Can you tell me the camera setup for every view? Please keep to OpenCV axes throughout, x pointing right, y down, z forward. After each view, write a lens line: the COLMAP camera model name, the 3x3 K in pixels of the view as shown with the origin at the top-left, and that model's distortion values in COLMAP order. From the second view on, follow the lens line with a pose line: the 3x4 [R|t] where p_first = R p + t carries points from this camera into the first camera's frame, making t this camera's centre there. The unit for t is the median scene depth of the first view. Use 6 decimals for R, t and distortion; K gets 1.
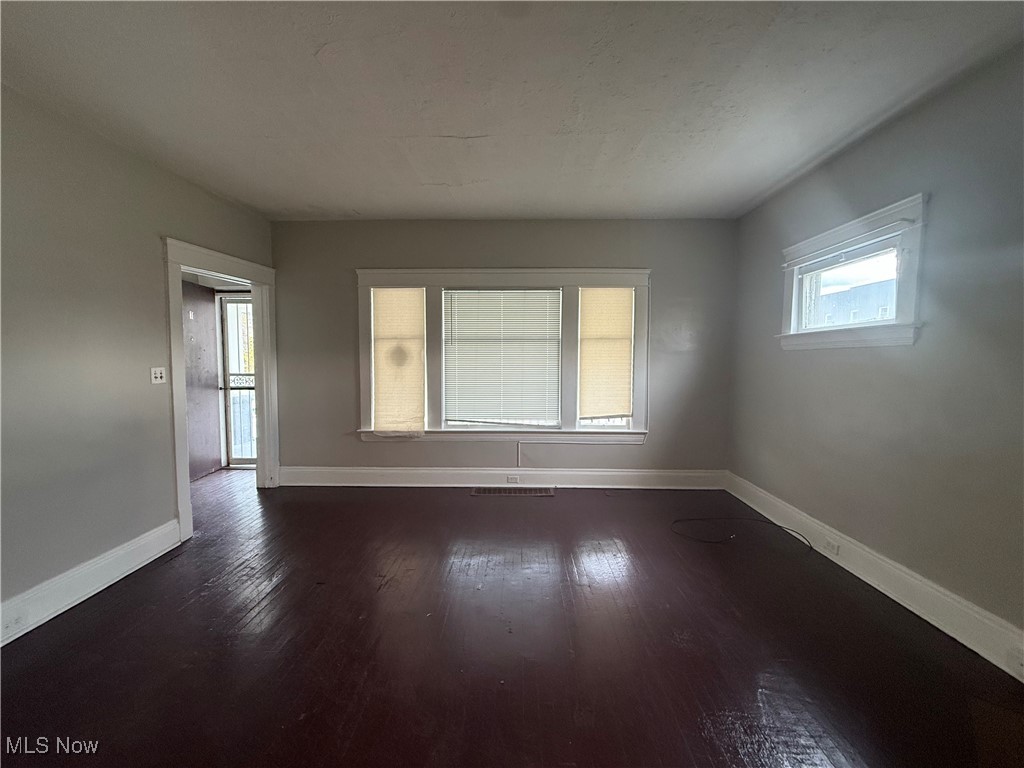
lens RADIAL K [[407.2, 0, 509.2], [0, 407.2, 383.1], [0, 0, 1]] dist [0.000237, 0.000206]
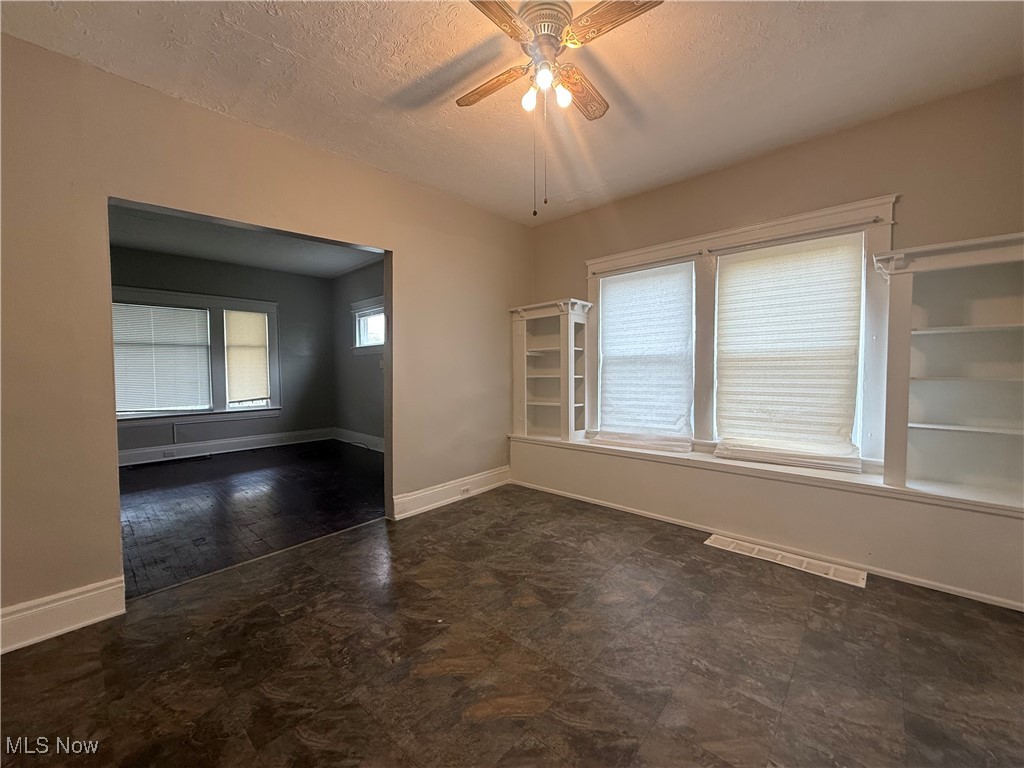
lens RADIAL K [[407.2, 0, 509.2], [0, 407.2, 383.1], [0, 0, 1]] dist [0.000237, 0.000206]
pose [[0.666736, -0.035904, 0.744428, -0.228974], [0.053976, 0.998542, -0.000183, 0.073634], [-0.743337, 0.040303, 0.667702, -0.671517]]
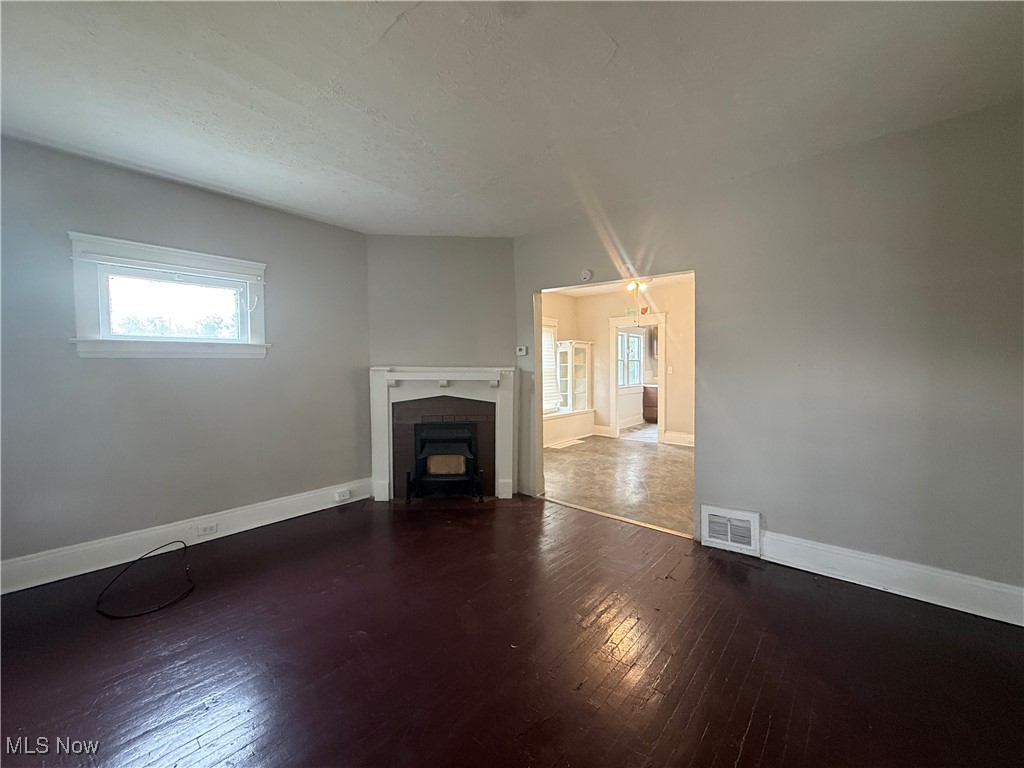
lens RADIAL K [[407.2, 0, 509.2], [0, 407.2, 383.1], [0, 0, 1]] dist [0.000237, 0.000206]
pose [[-0.773109, -0.017387, 0.634035, -0.396137], [0.045255, 0.995564, 0.082483, -0.046811], [-0.632657, 0.092462, -0.768893, 0.871143]]
